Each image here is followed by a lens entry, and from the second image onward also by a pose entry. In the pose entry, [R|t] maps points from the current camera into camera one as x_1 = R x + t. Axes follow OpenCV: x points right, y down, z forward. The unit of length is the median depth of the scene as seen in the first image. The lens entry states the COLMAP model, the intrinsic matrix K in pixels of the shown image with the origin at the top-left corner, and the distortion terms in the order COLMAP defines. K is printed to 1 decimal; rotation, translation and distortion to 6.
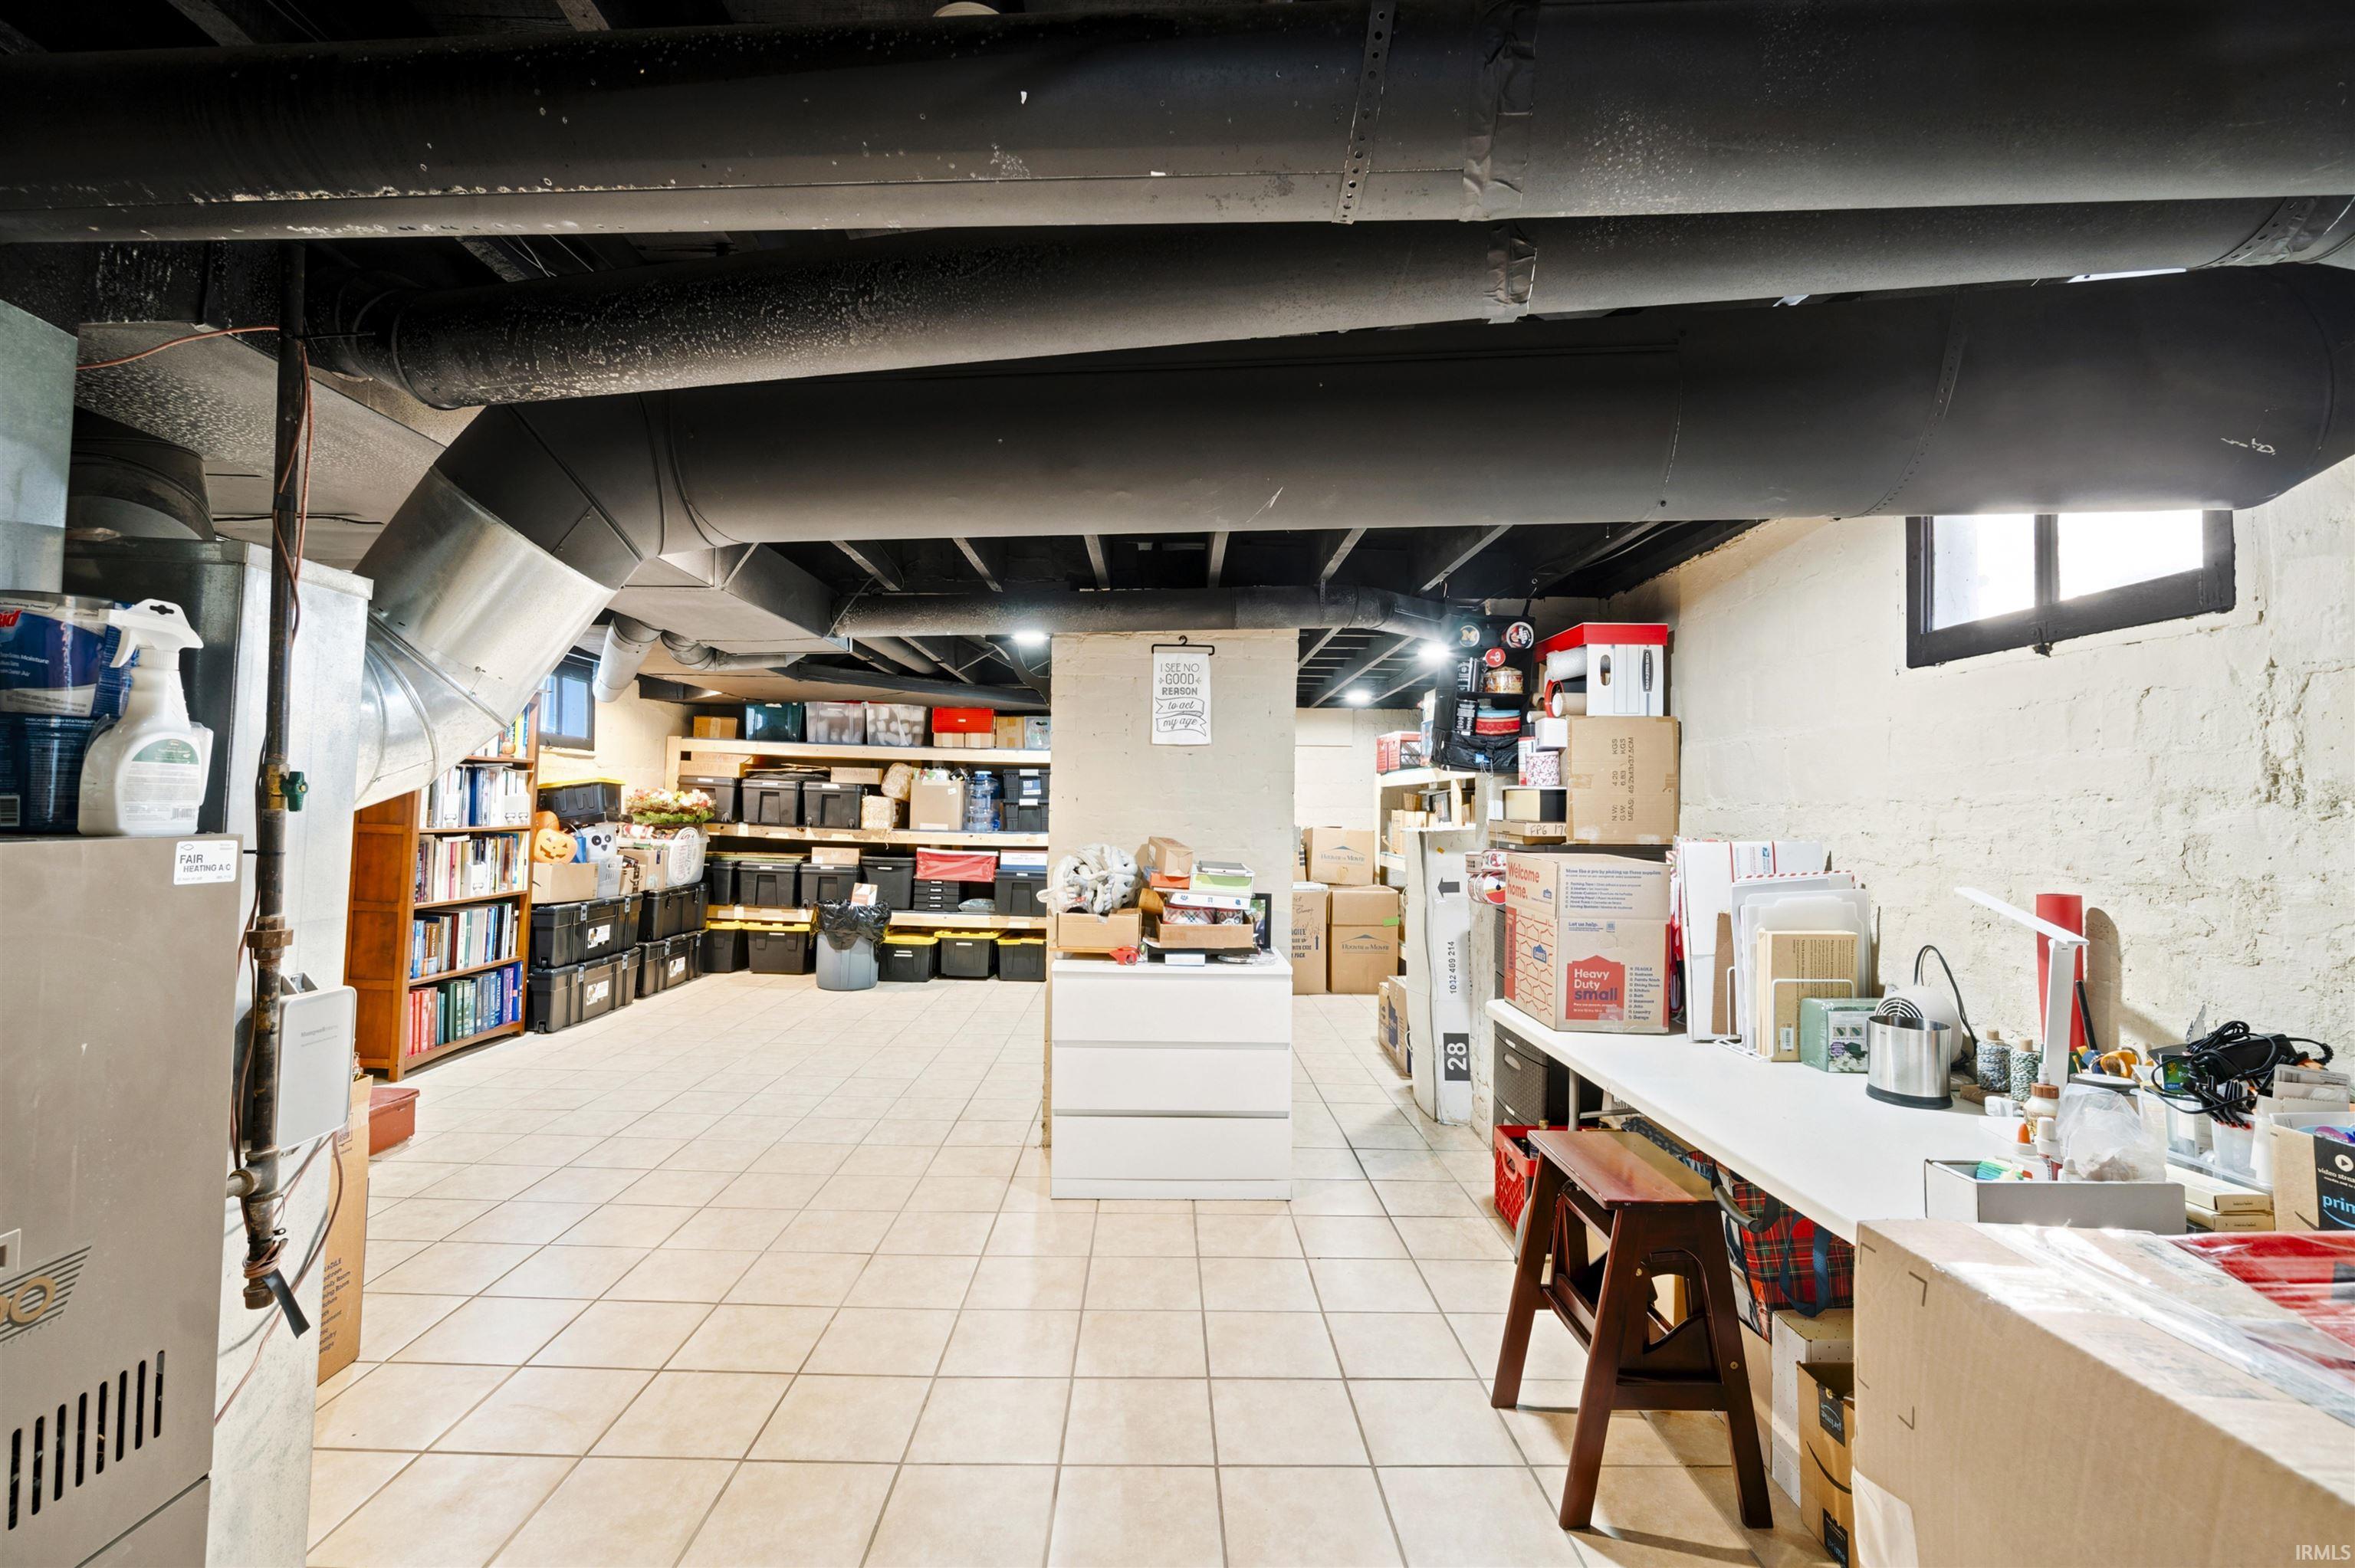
lens RADIAL K [[1029.8, 0, 1152.1], [0, 1029.8, 774.8], [0, 0, 1]] dist [-0.000791, 0.001741]
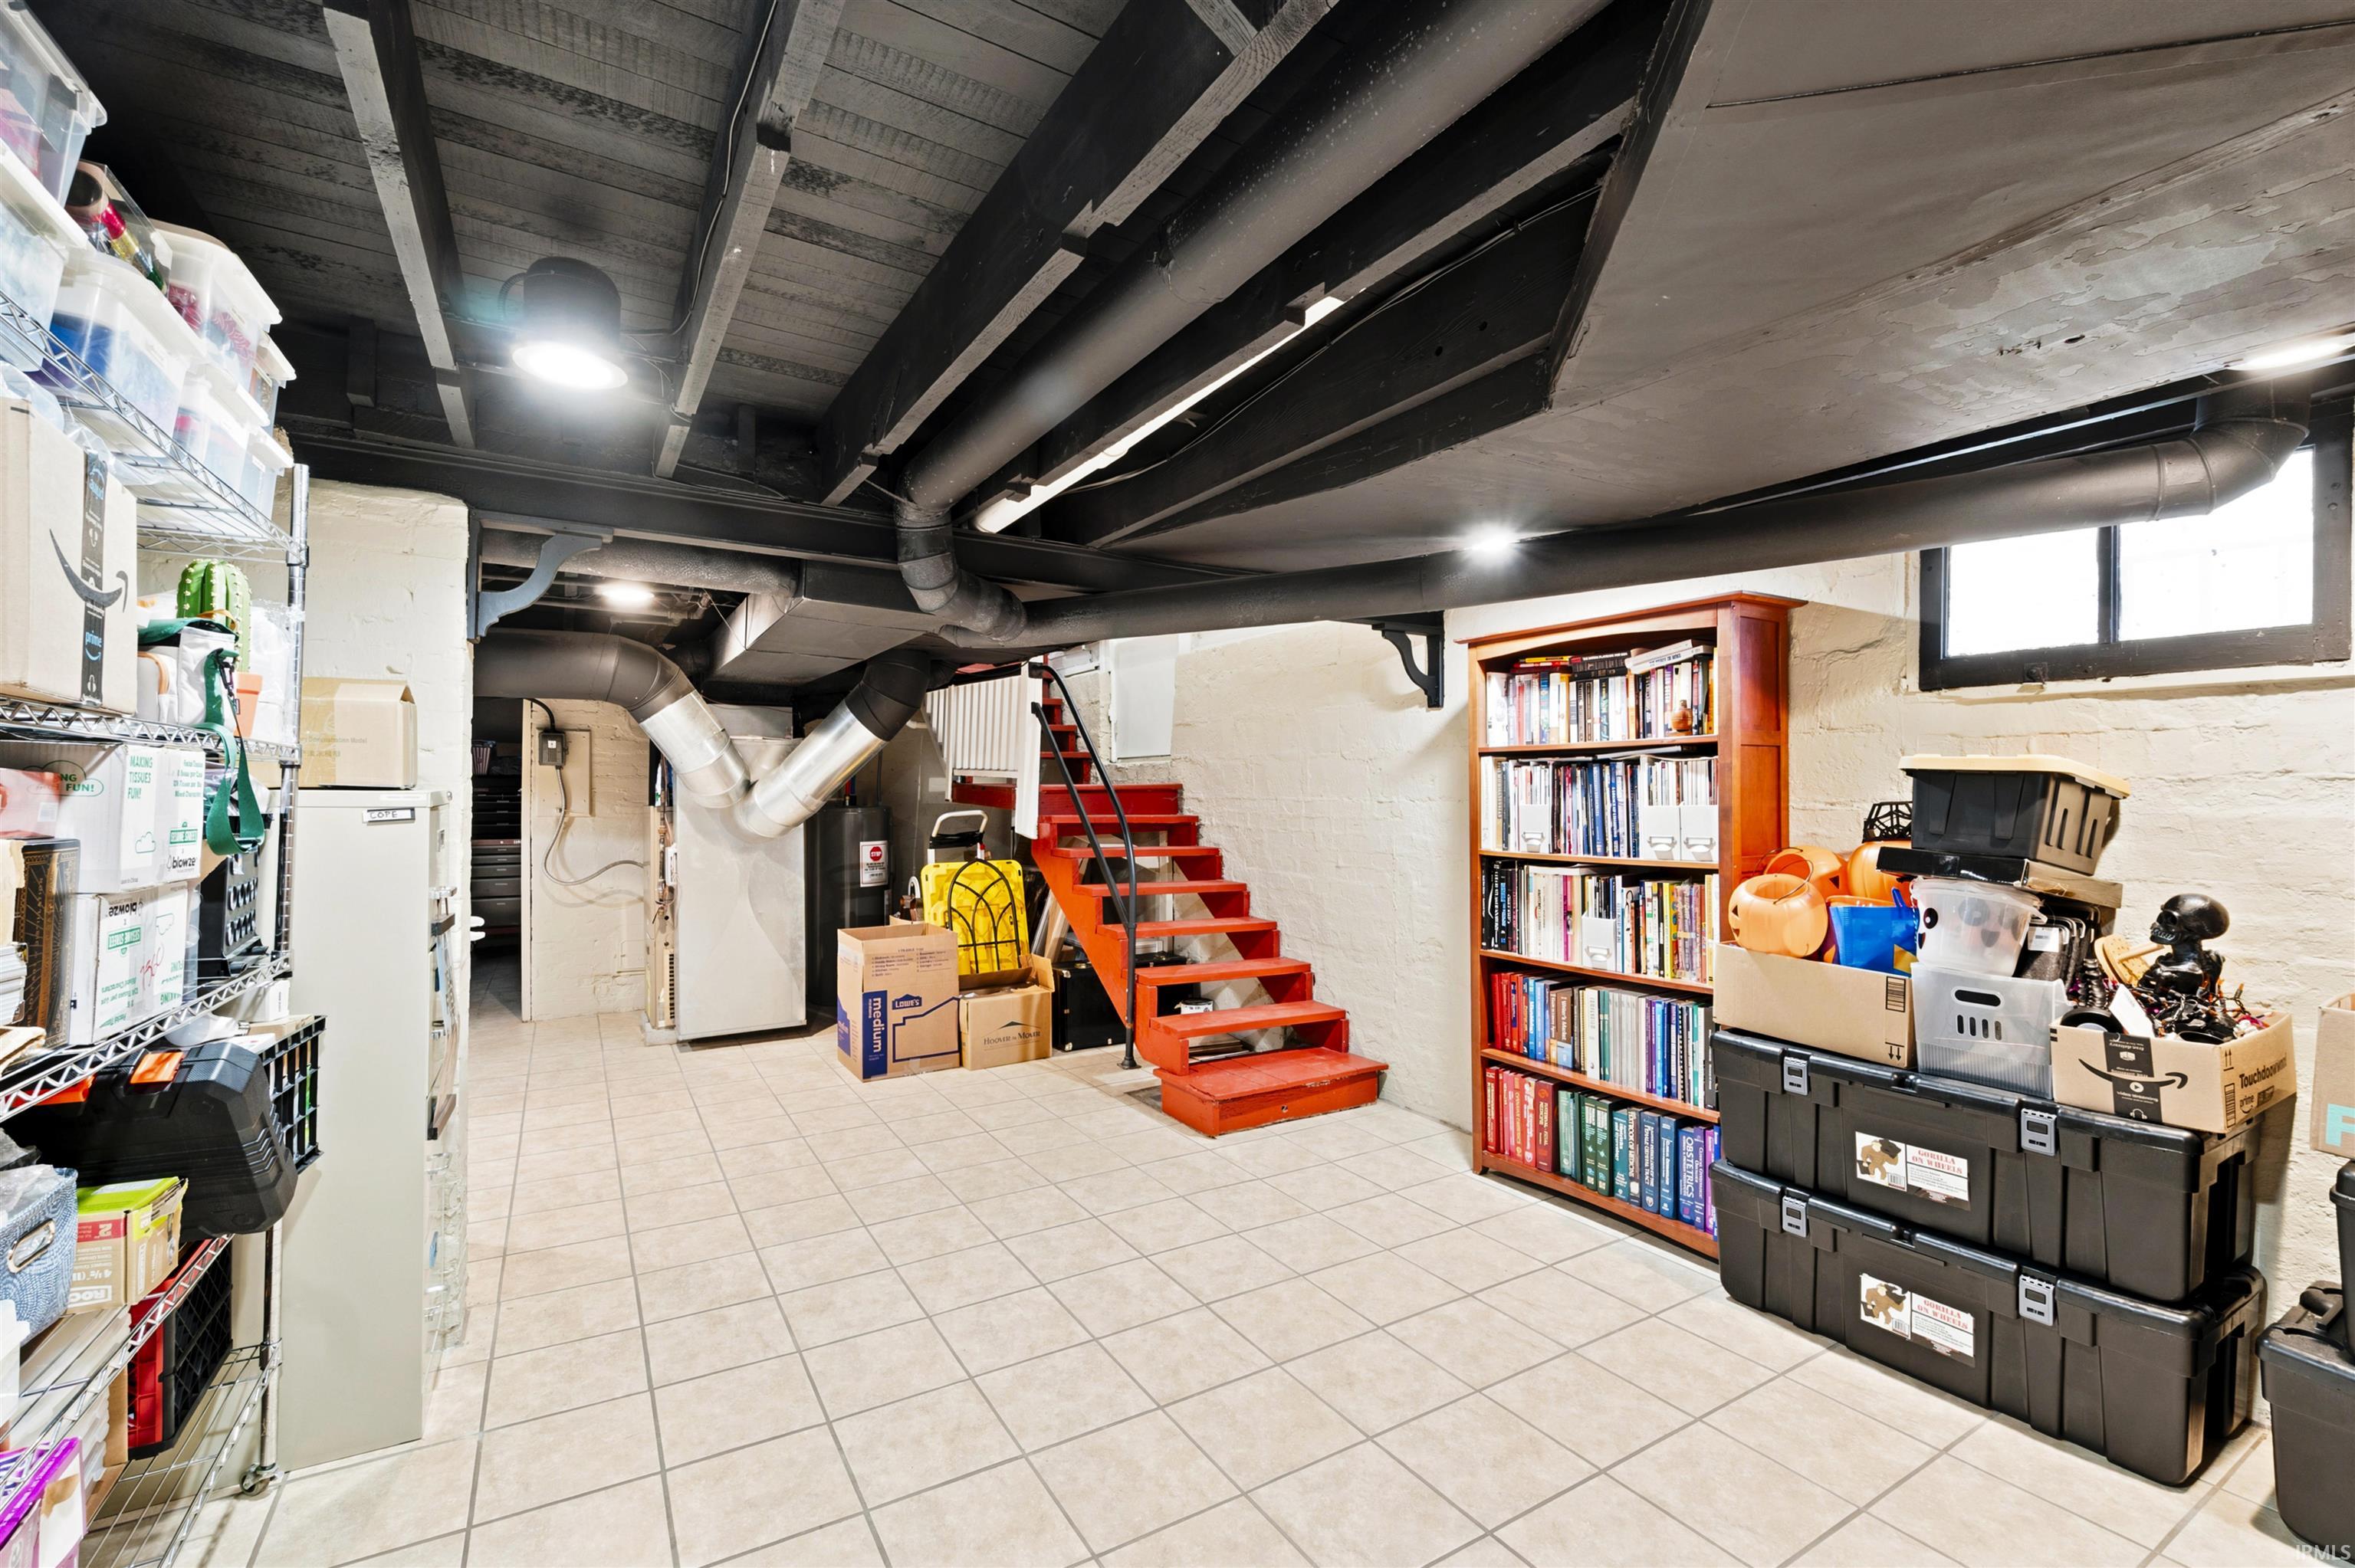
lens RADIAL K [[1029.8, 0, 1163.1], [0, 1029.8, 777.9], [0, 0, 1]] dist [-0.000791, 0.001741]
pose [[-0.860842, -0.021823, -0.508404, -0.112367], [0.001767, 0.998946, -0.045872, 0.031574], [0.508869, -0.040387, -0.859896, 1.395265]]
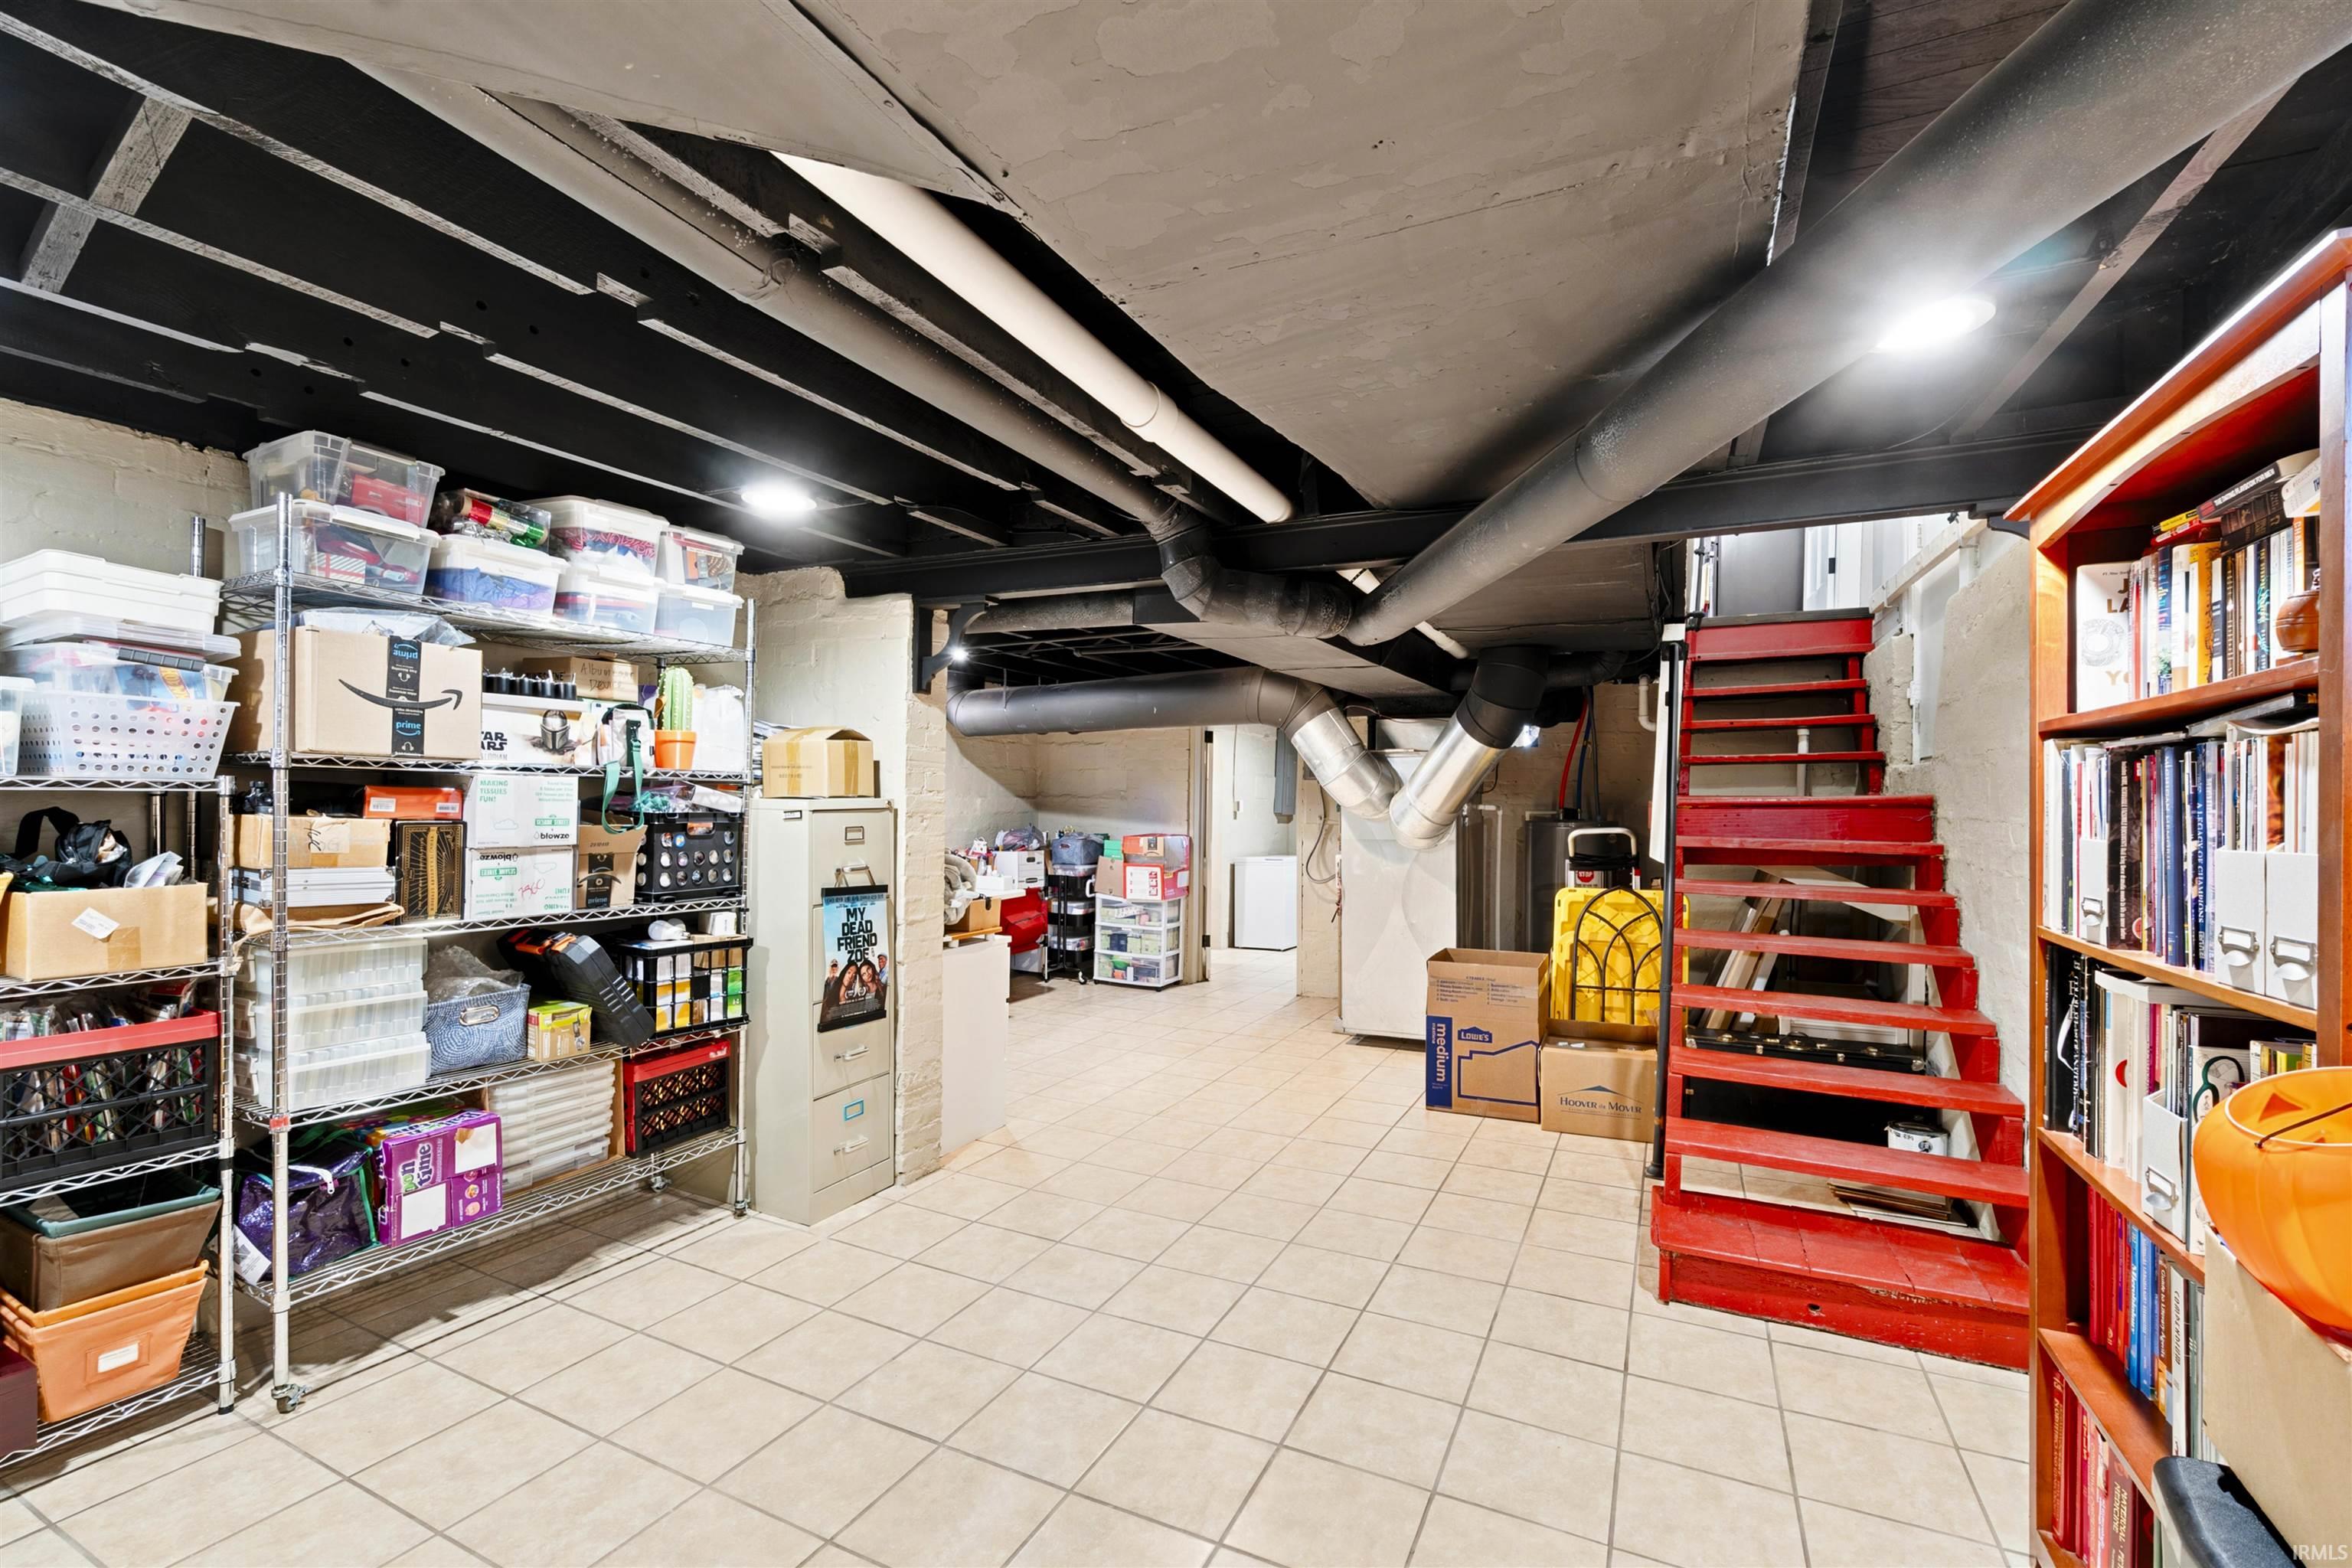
lens RADIAL K [[1028.7, 0, 1154.4], [0, 1028.7, 800.5], [0, 0, 1]] dist [-0.000791, 0.001741]
pose [[-0.891738, -0.021096, 0.452060, -0.538215], [-0.033560, 0.999245, -0.019568, 0.022909], [-0.451306, -0.032621, -0.891773, 1.350386]]
